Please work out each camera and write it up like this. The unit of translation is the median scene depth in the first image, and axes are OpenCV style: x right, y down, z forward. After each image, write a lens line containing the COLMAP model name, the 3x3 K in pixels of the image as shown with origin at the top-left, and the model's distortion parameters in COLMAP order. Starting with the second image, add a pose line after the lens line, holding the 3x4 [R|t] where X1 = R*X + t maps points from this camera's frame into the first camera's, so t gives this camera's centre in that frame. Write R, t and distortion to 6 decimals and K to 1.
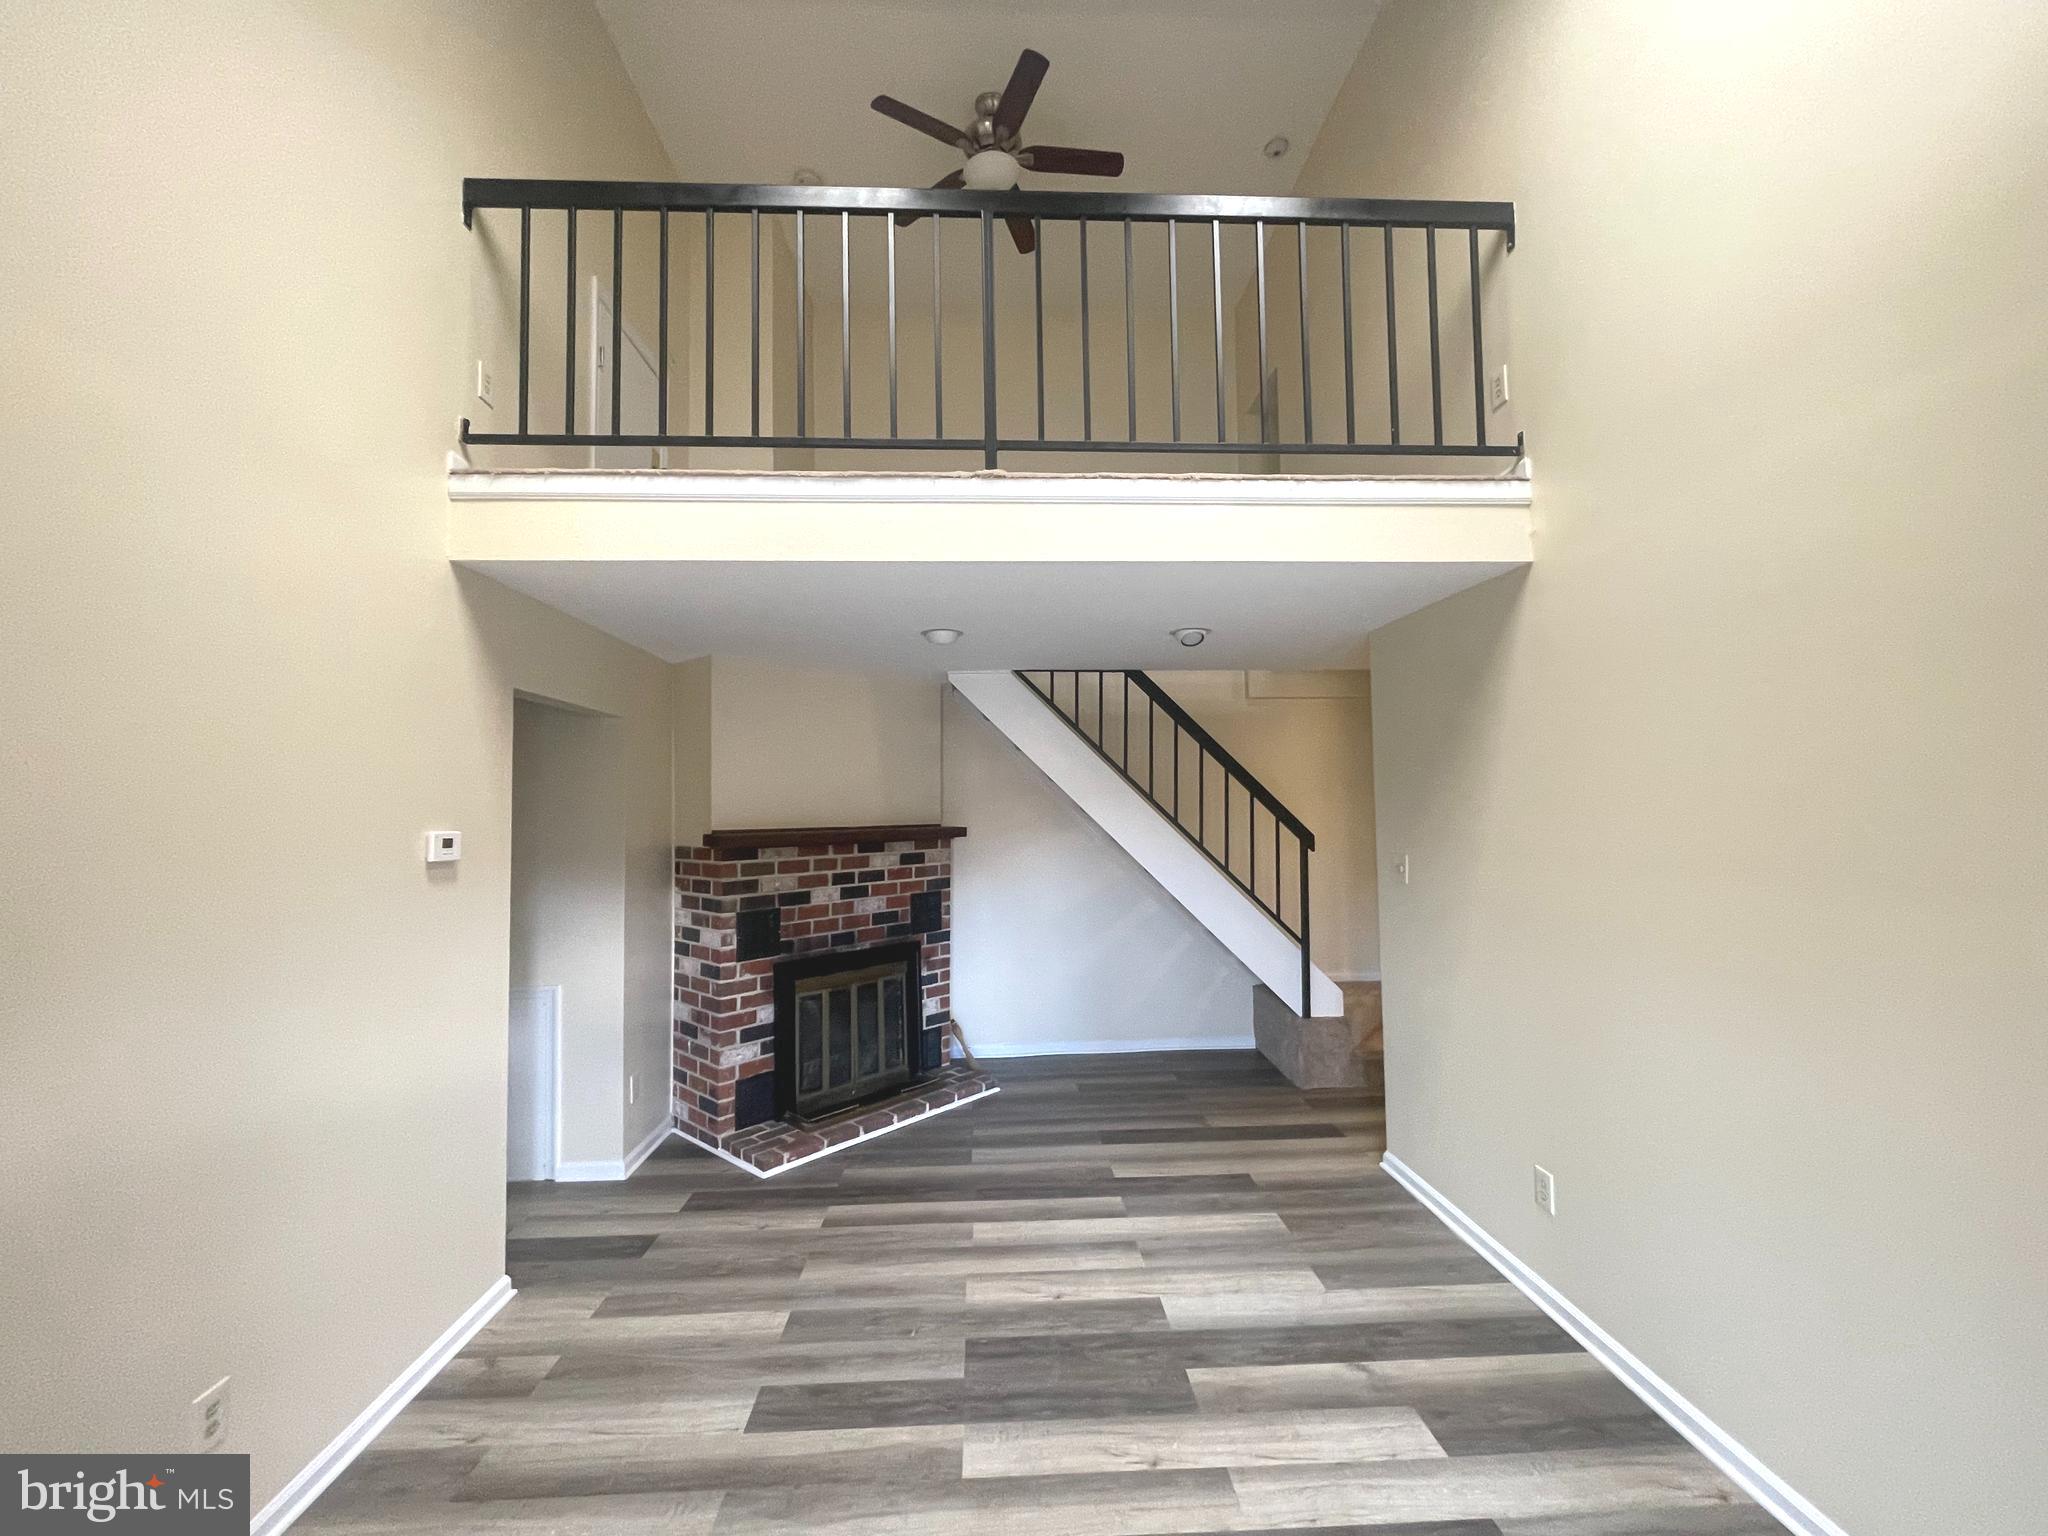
lens RADIAL K [[825.9, 0, 1024.1], [0, 825.9, 765.8], [0, 0, 1]] dist [-0.002250, -0.000512]
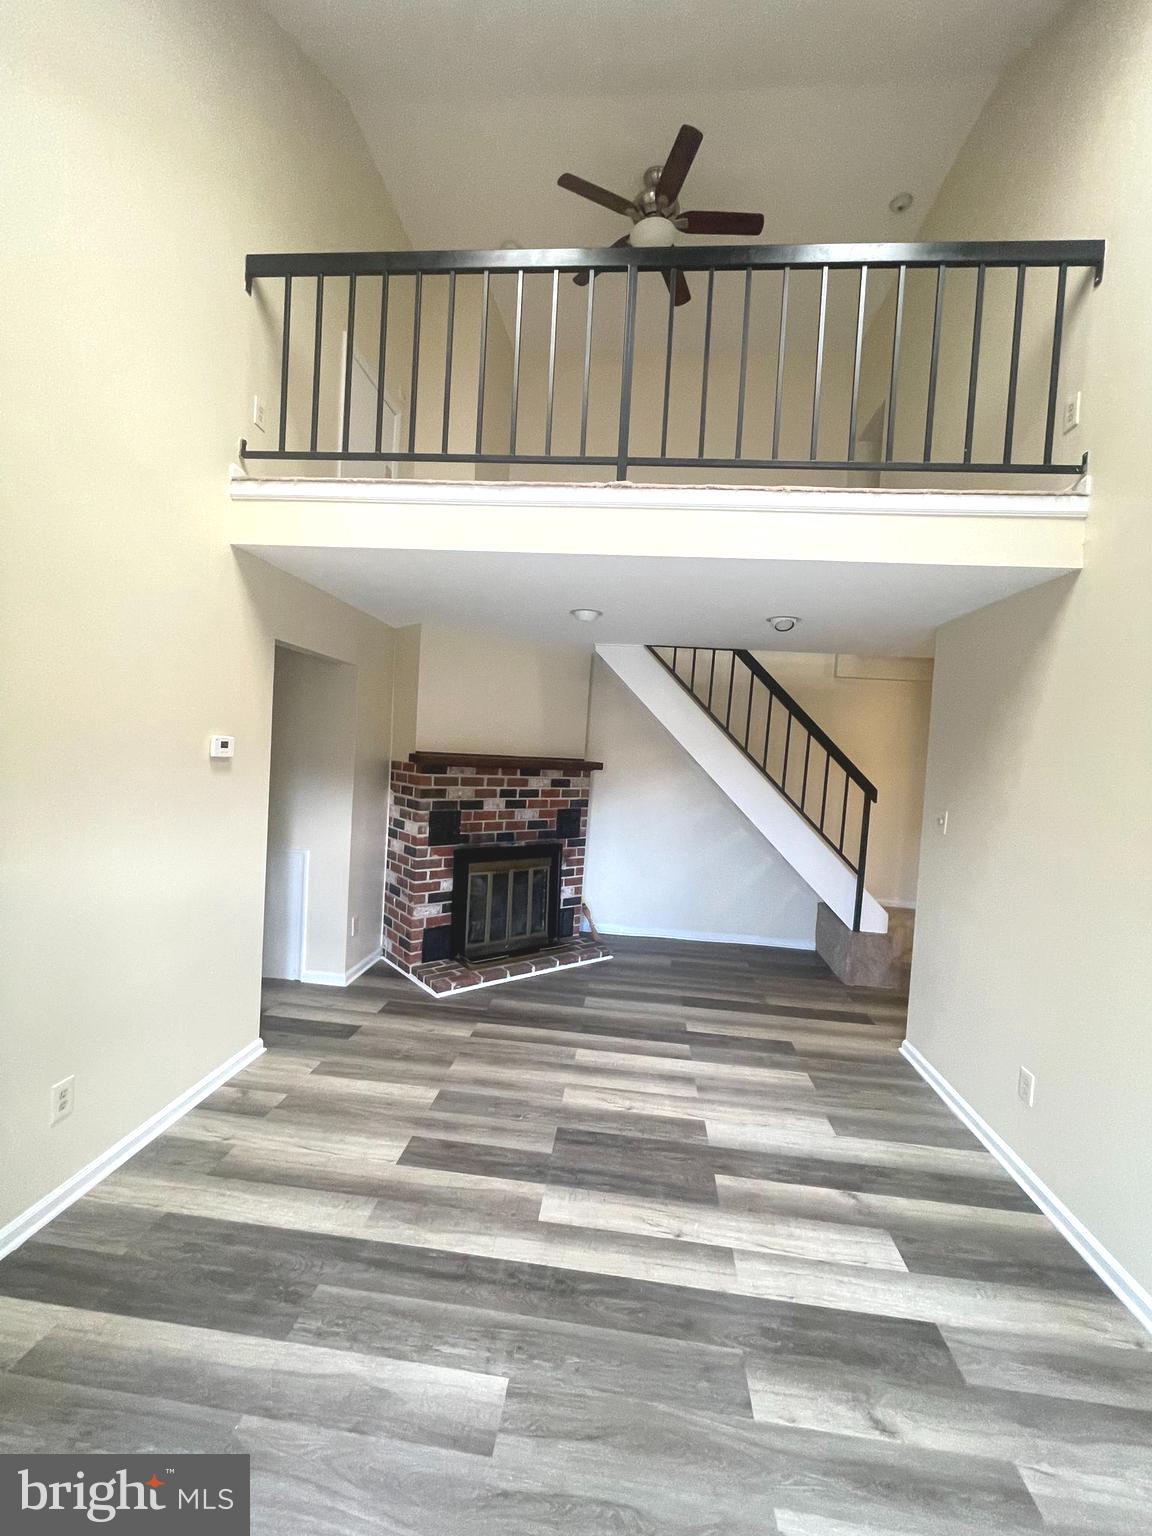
lens RADIAL K [[619.4, 0, 577.7], [0, 619.4, 768.1], [0, 0, 1]] dist [-0.002250, -0.000512]
pose [[0.987029, 0.075322, -0.141773, 0.043411], [-0.064043, 0.994530, 0.082508, 0.003765], [0.147213, -0.072359, 0.986455, 0.013798]]
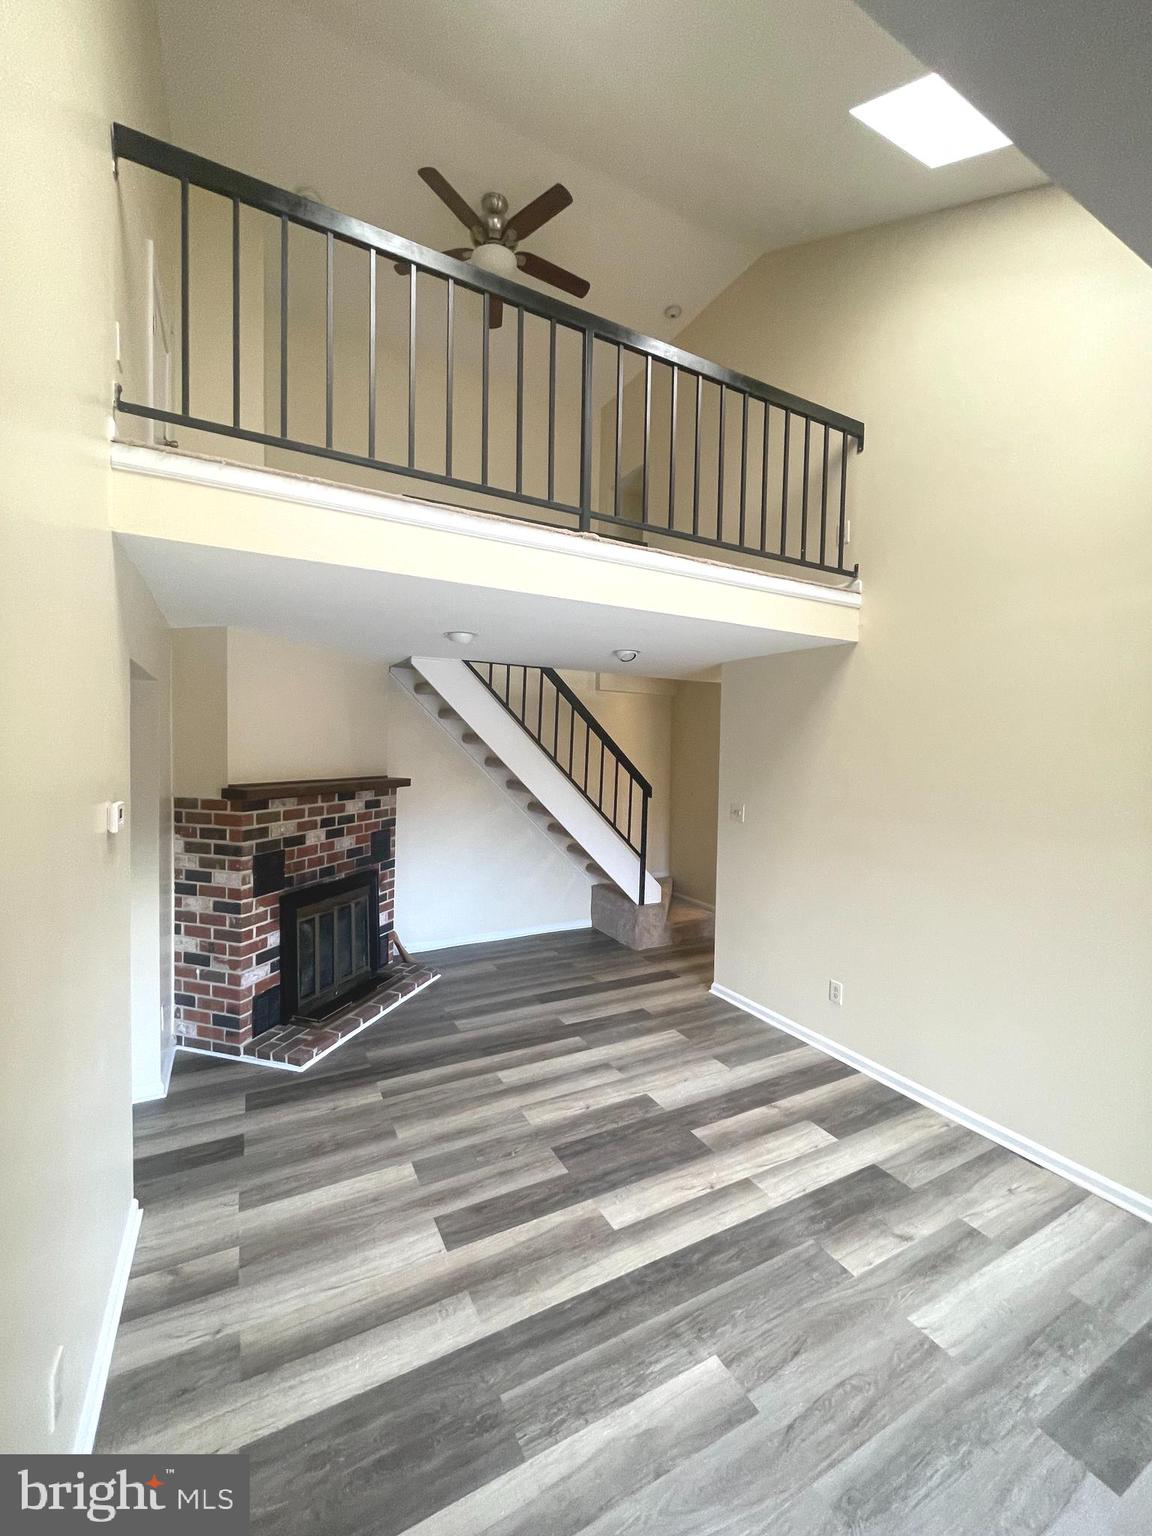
lens RADIAL K [[619.4, 0, 578.1], [0, 619.4, 768.3], [0, 0, 1]] dist [-0.002250, -0.000512]
pose [[0.901841, 0.016928, 0.431737, -0.335944], [-0.052607, 0.996100, 0.070833, -0.030983], [-0.428854, -0.086592, 0.899214, 0.041476]]
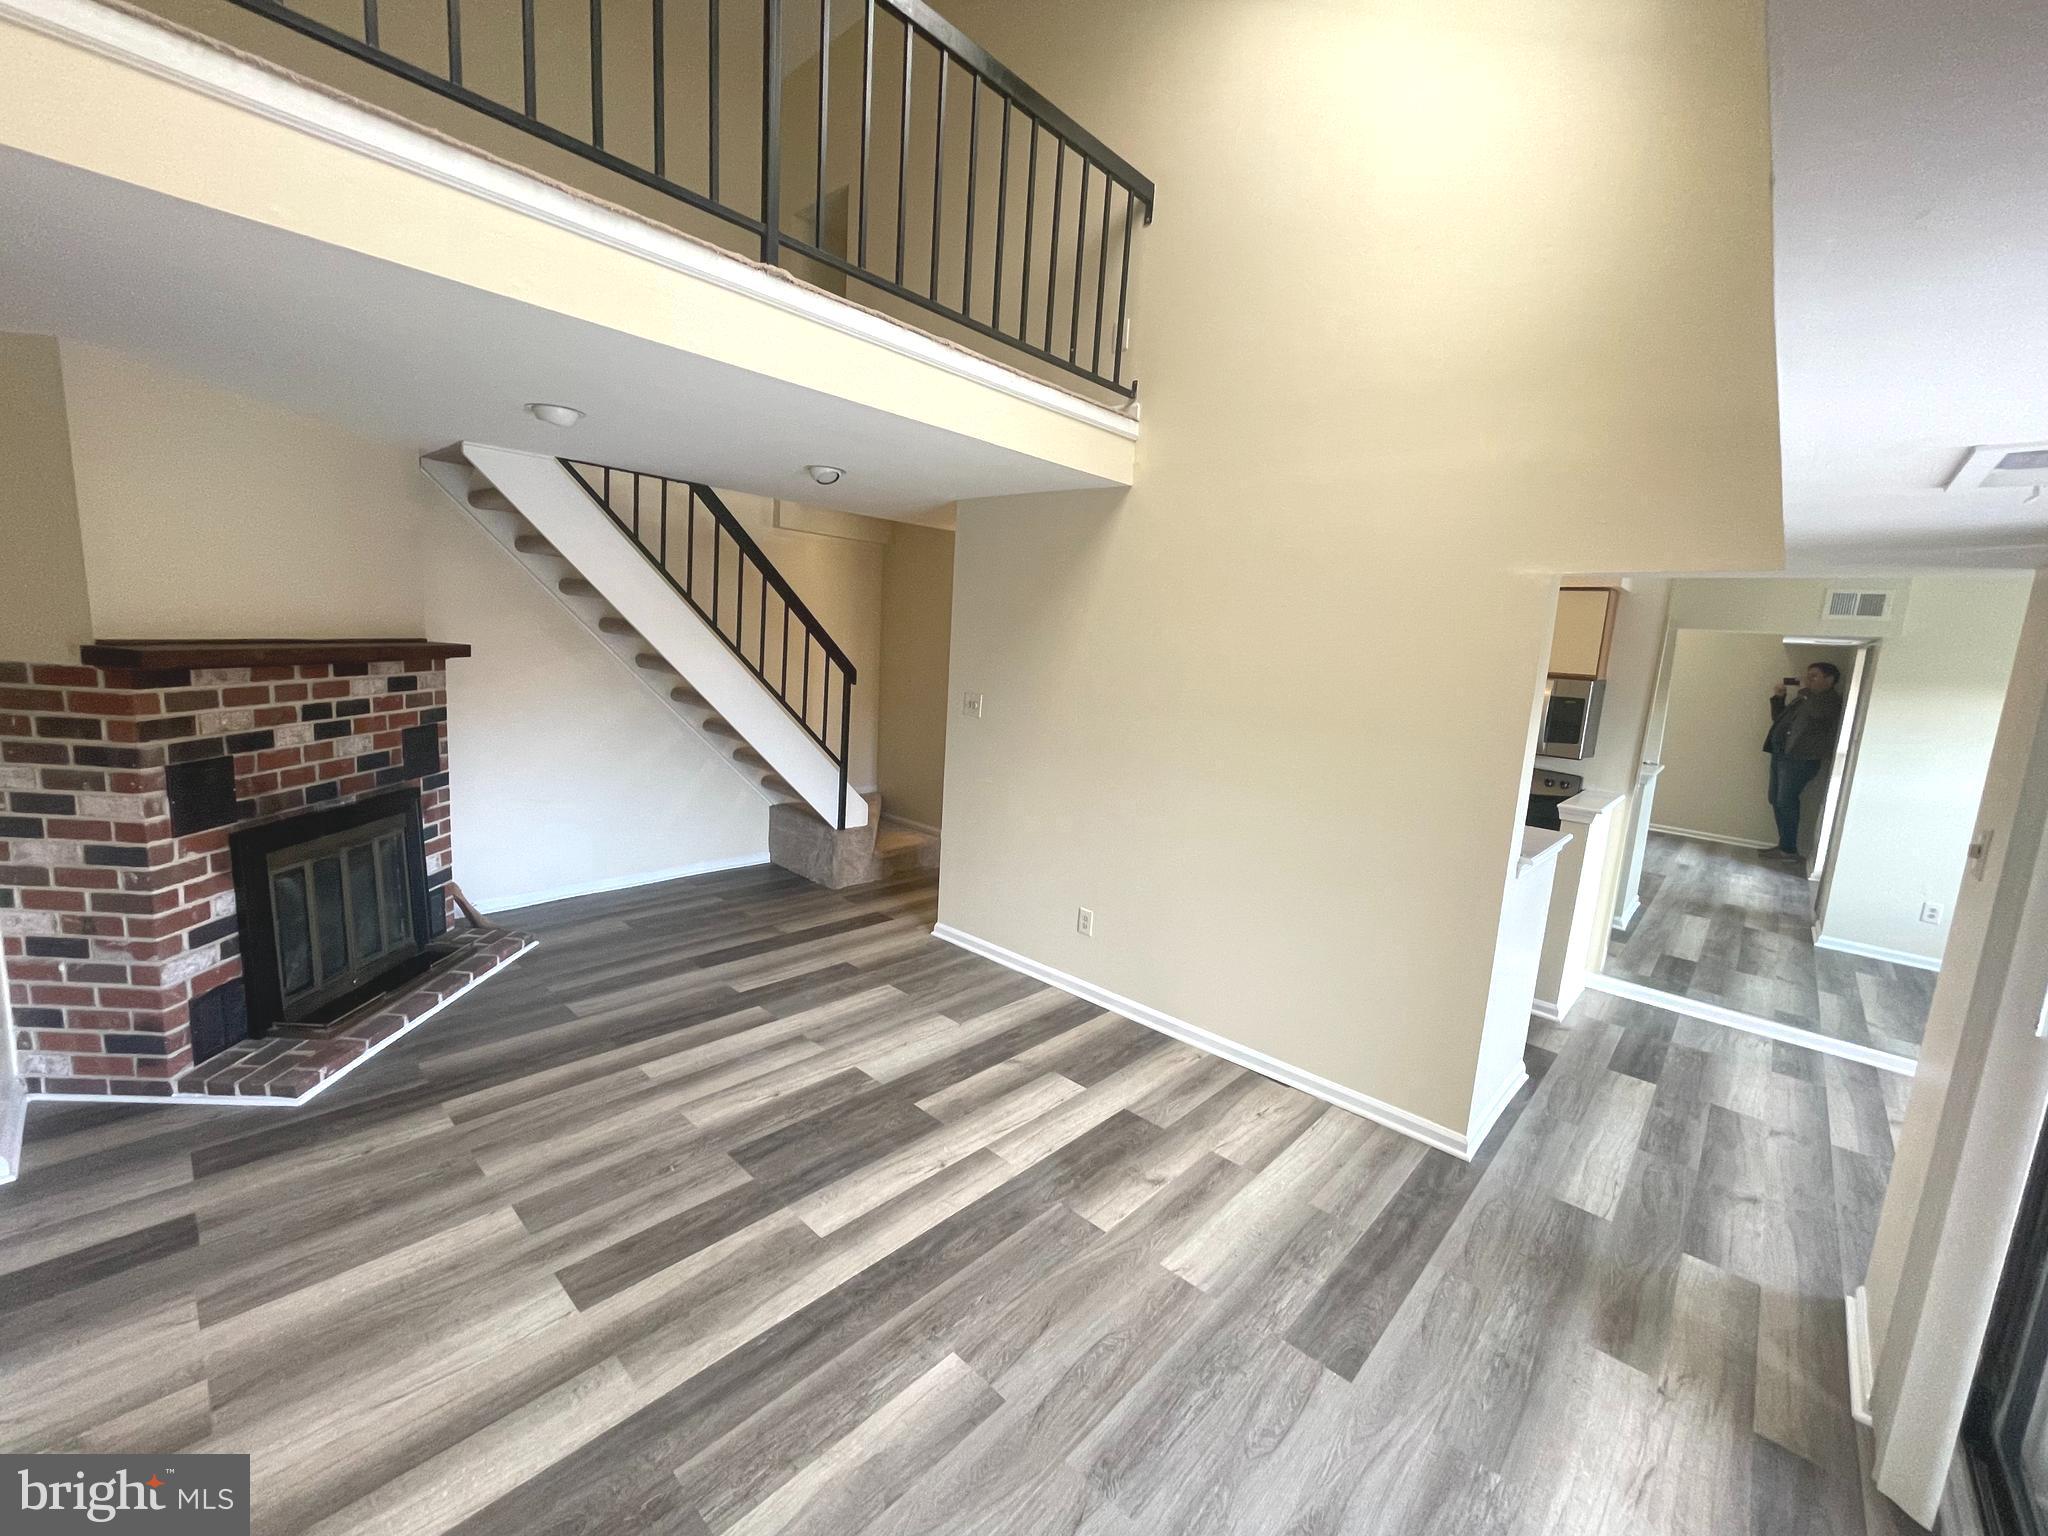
lens RADIAL K [[825.9, 0, 1024.3], [0, 825.9, 766.1], [0, 0, 1]] dist [-0.002250, -0.000512]
pose [[0.711349, -0.051297, 0.700964, -0.343170], [-0.106193, 0.978039, 0.179341, -0.015379], [-0.694770, -0.202012, 0.690280, 0.067237]]
